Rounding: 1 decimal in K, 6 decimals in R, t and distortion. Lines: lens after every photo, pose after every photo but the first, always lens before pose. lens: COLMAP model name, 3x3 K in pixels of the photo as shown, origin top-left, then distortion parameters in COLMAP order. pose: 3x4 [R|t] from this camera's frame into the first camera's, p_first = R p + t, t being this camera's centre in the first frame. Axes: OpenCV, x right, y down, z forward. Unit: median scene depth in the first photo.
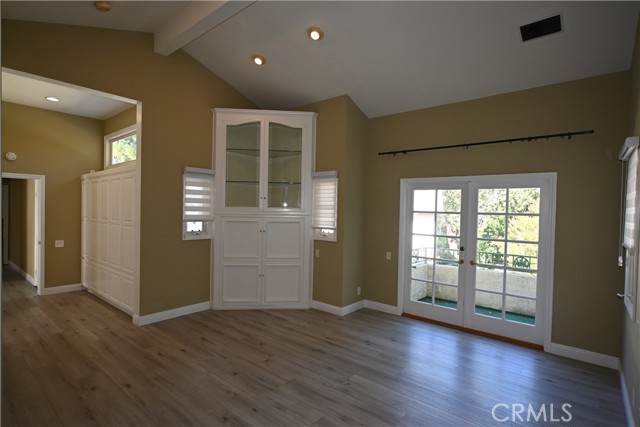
lens RADIAL K [[319.1, 0, 316.7], [0, 319.1, 216.9], [0, 0, 1]] dist [-0.003027, 0.002630]
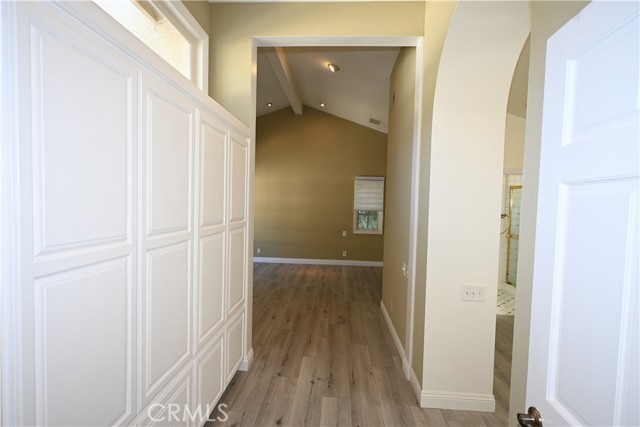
lens RADIAL K [[319.1, 0, 318.2], [0, 319.1, 213.6], [0, 0, 1]] dist [-0.003027, 0.002630]
pose [[-0.590889, -0.061147, 0.804432, -1.215317], [-0.017269, 0.997854, 0.063165, -0.038289], [-0.806568, 0.023432, -0.590677, 1.306195]]
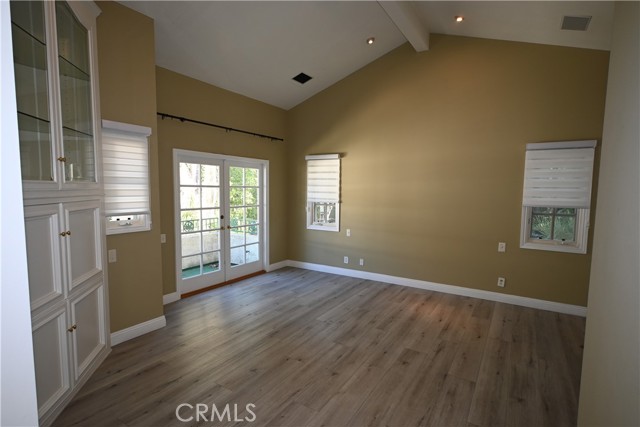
lens RADIAL K [[319.1, 0, 322.0], [0, 319.1, 214.3], [0, 0, 1]] dist [-0.003027, 0.002630]
pose [[-0.130119, -0.102963, 0.986138, -0.780935], [0.009317, 0.994423, 0.105057, -0.031454], [-0.991455, 0.022858, -0.128434, 0.822217]]
